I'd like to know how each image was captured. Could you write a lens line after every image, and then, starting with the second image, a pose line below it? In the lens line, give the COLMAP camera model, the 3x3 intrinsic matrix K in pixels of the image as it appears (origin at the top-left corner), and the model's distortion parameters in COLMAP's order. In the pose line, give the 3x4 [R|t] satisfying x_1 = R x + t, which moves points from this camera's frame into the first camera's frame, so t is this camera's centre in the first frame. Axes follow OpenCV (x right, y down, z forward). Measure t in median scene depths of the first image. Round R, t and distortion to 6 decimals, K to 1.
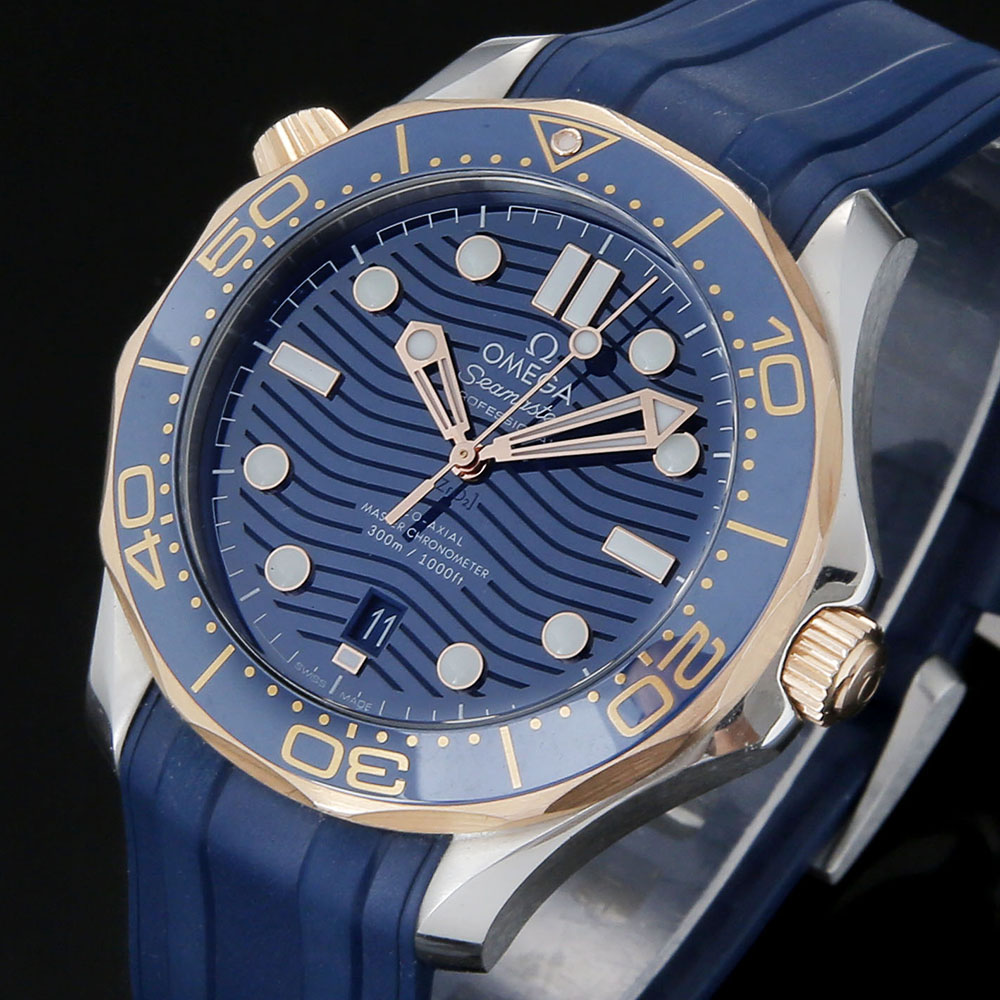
lens RADIAL K [[6632.7, 0, 500.0], [0, 6632.7, 500.0], [0, 0, 1]] dist [-0.381673, 14.984054]
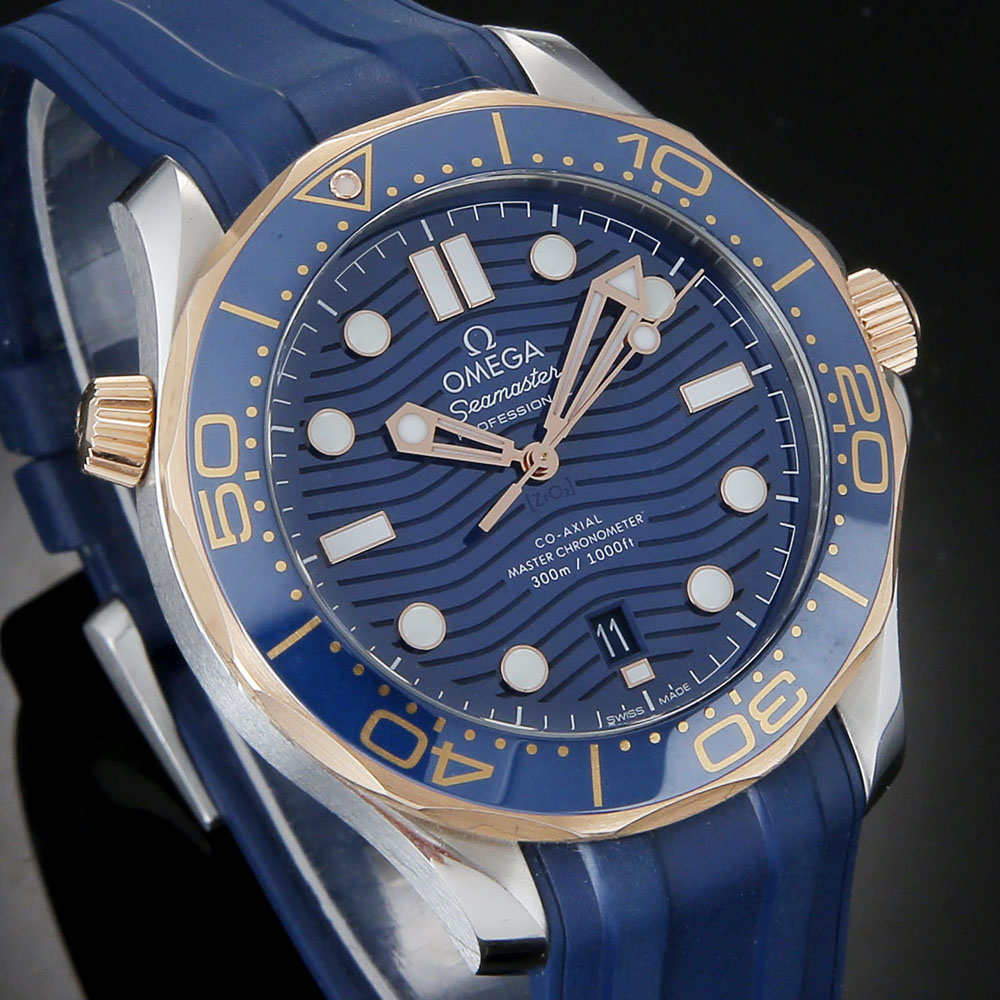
lens RADIAL K [[6632.7, 0, 500.0], [0, 6632.7, 500.0], [0, 0, 1]] dist [-0.381673, 14.984054]
pose [[0.425653, -0.703639, 0.568957, -0.575568], [0.681860, 0.662764, 0.309533, -0.313203], [-0.594883, 0.256195, 0.761891, 0.247412]]
